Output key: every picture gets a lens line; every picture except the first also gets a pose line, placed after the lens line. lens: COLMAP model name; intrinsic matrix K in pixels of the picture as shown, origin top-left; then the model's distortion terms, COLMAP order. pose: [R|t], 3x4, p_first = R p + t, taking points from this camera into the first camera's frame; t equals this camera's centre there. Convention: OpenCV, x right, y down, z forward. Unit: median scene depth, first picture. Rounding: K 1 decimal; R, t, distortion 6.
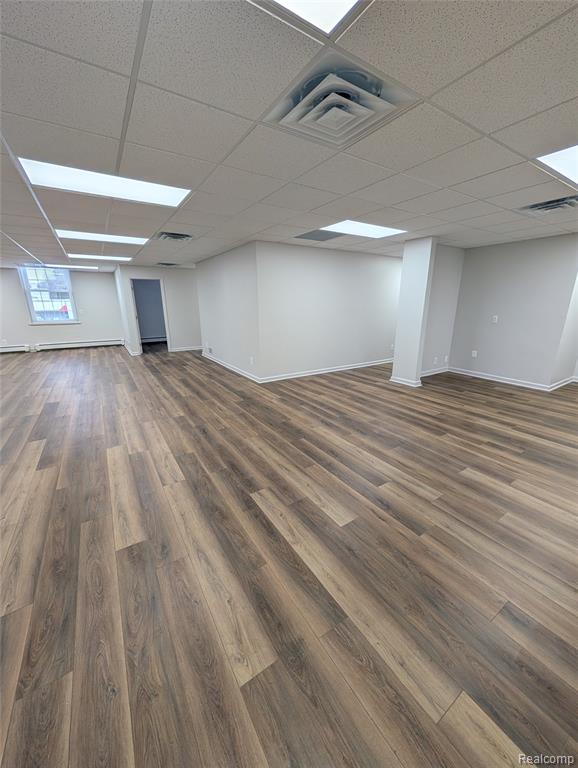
lens RADIAL K [[291.6, 0, 288.4], [0, 291.6, 391.3], [0, 0, 1]] dist [0.001158, 0.000056]
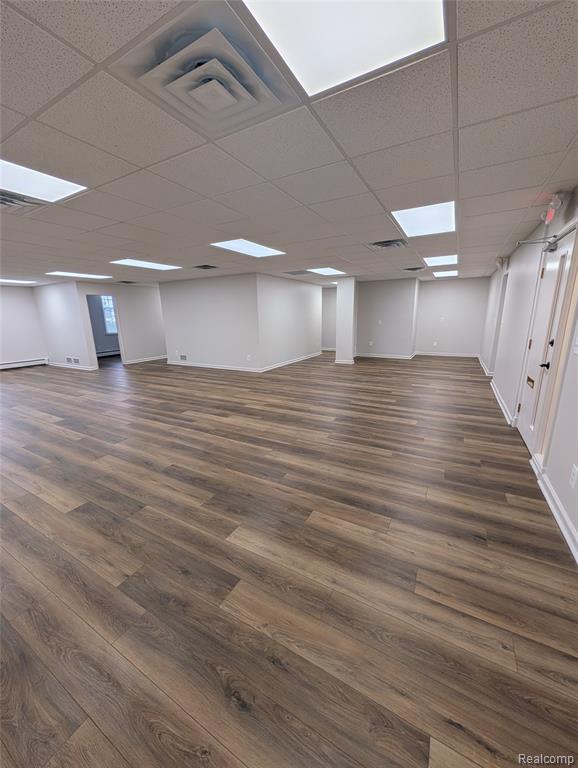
lens RADIAL K [[291.6, 0, 291.8], [0, 291.6, 383.8], [0, 0, 1]] dist [0.001158, 0.000056]
pose [[0.882244, -0.121108, 0.454950, -0.582065], [0.152774, 0.987699, -0.033336, 0.091505], [-0.445316, 0.098915, 0.889893, -0.274621]]
